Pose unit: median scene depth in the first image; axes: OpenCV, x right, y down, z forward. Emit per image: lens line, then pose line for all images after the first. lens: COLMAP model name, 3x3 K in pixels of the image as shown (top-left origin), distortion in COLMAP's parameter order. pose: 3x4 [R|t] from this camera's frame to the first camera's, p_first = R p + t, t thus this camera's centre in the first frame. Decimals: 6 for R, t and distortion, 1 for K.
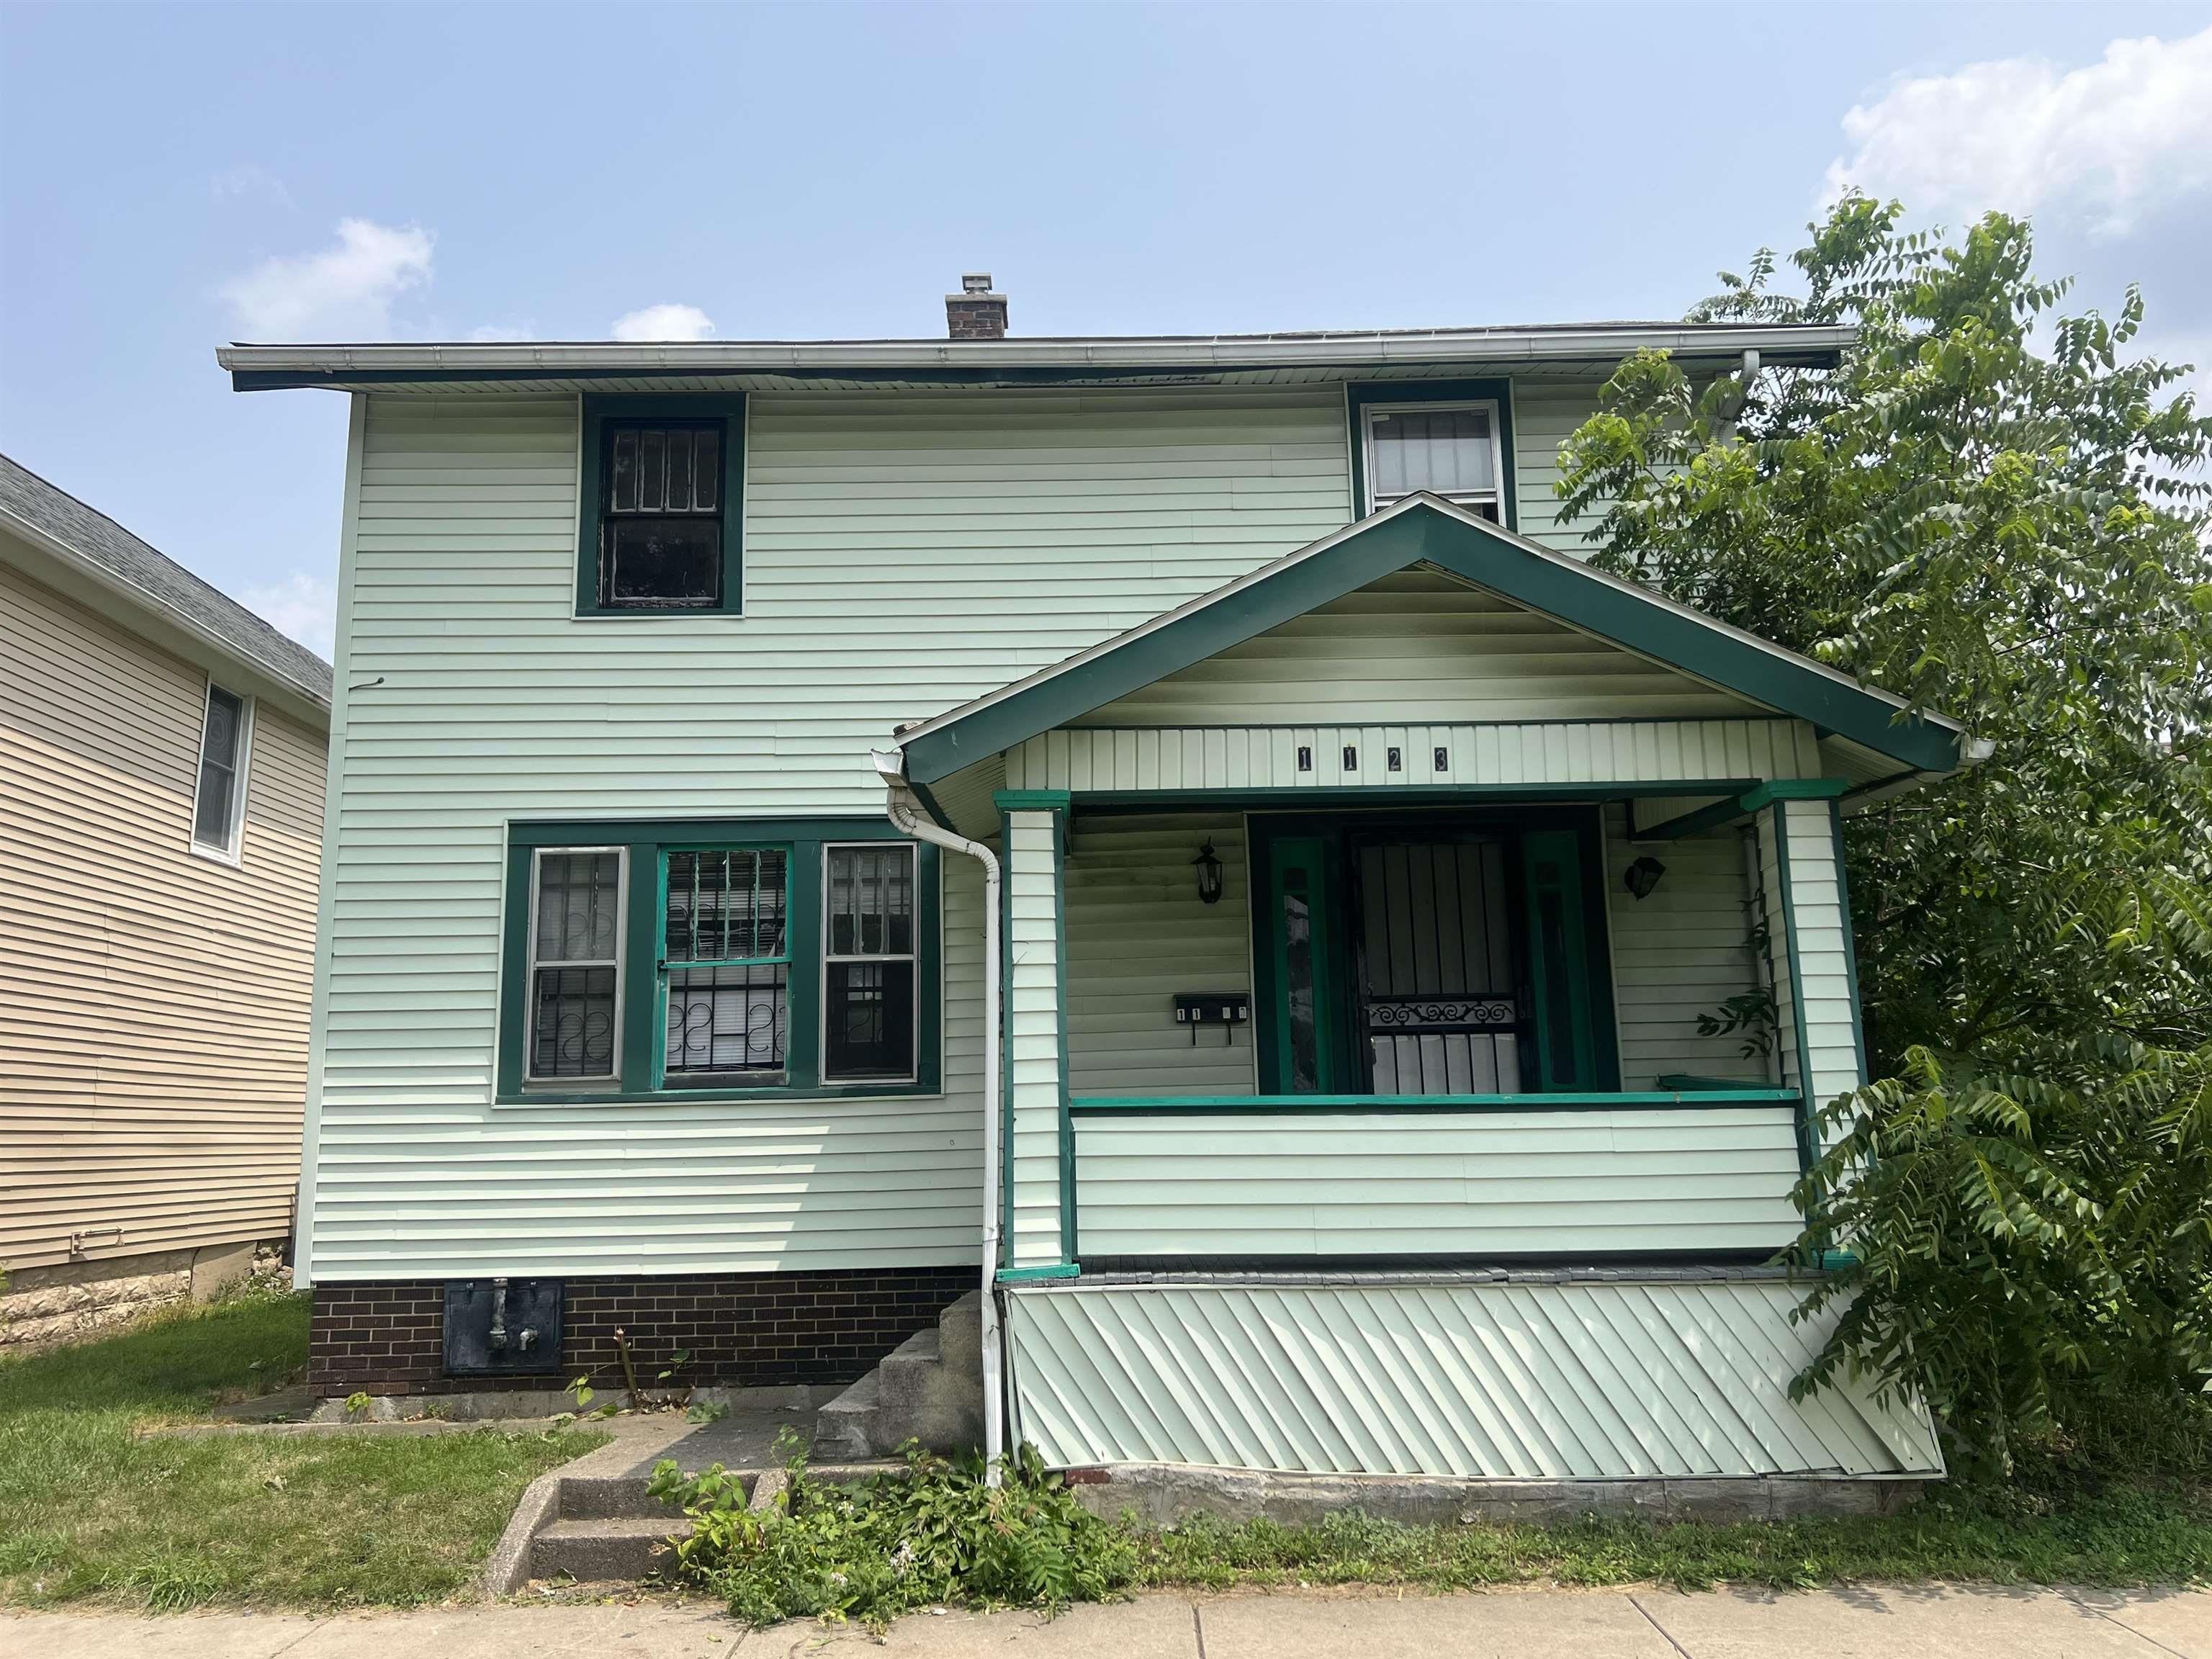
lens RADIAL K [[1656.4, 0, 1109.5], [0, 1656.4, 835.2], [0, 0, 1]] dist [0.044042, -0.009952]
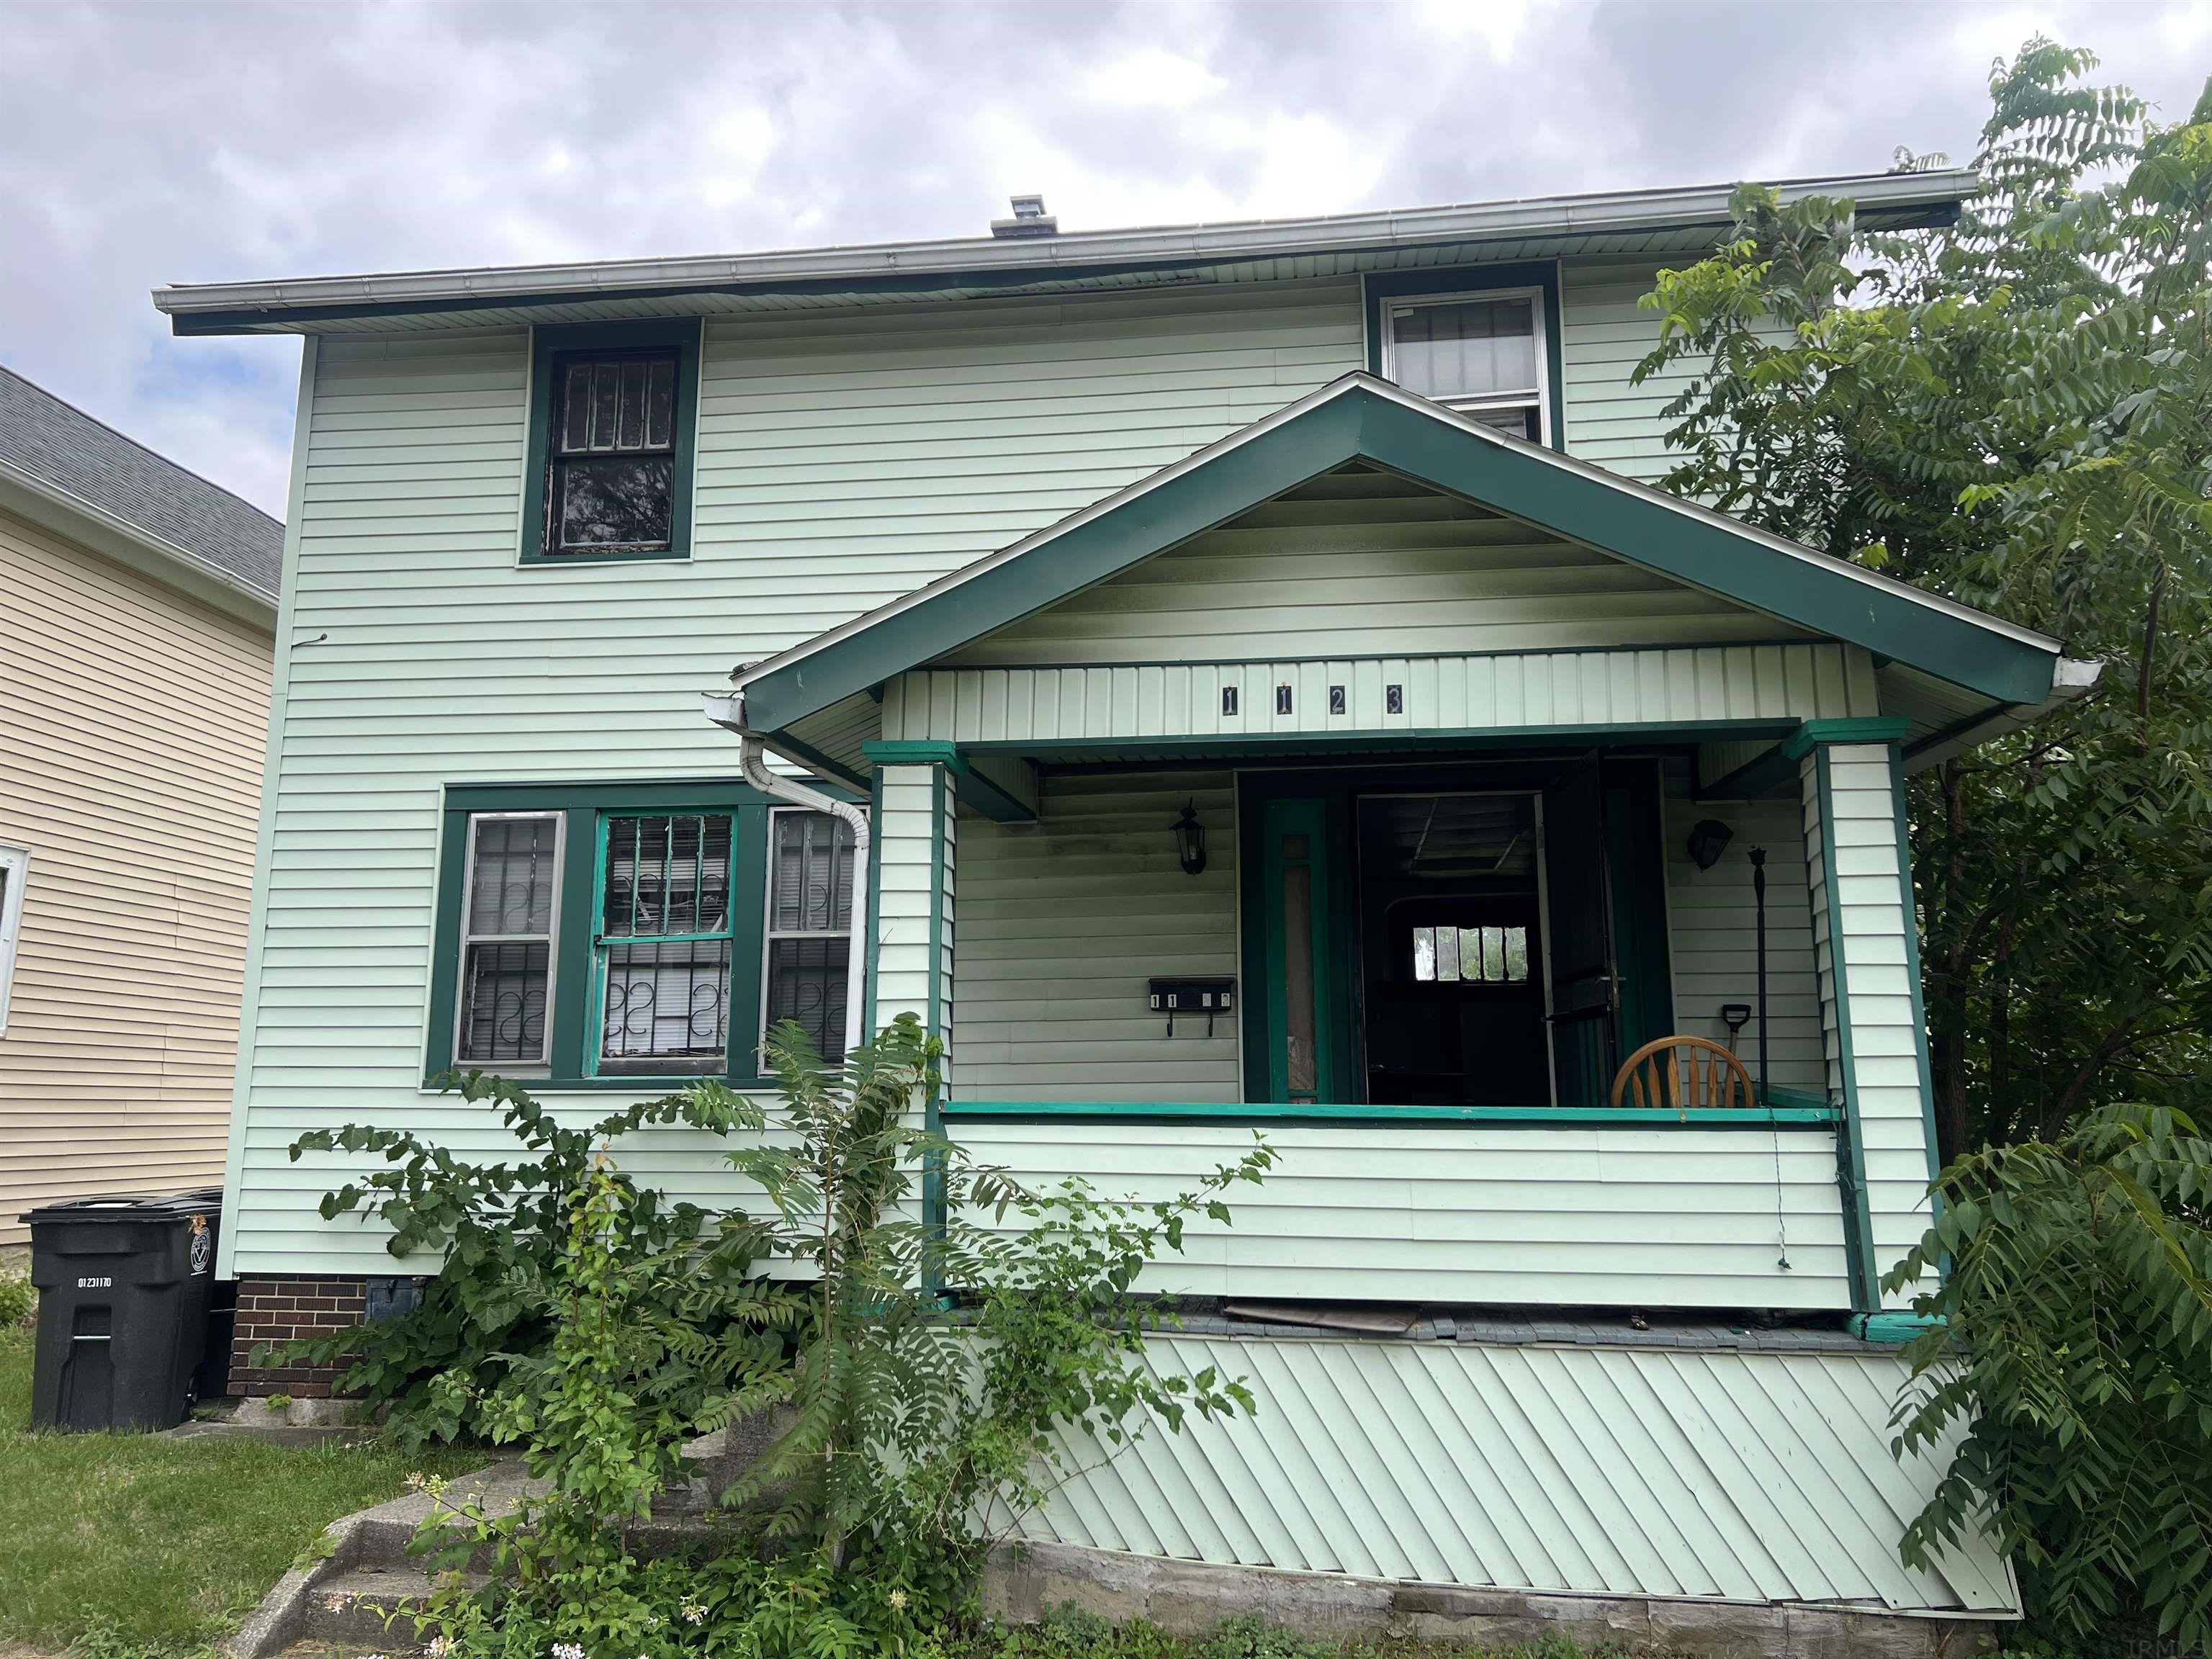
lens RADIAL K [[1656.4, 0, 1101.2], [0, 1656.4, 812.9], [0, 0, 1]] dist [0.044042, -0.009952]
pose [[0.990523, -0.003096, -0.137310, 0.135204], [0.003415, 0.999992, 0.002087, 0.006918], [0.137303, -0.002536, 0.990526, 0.129146]]
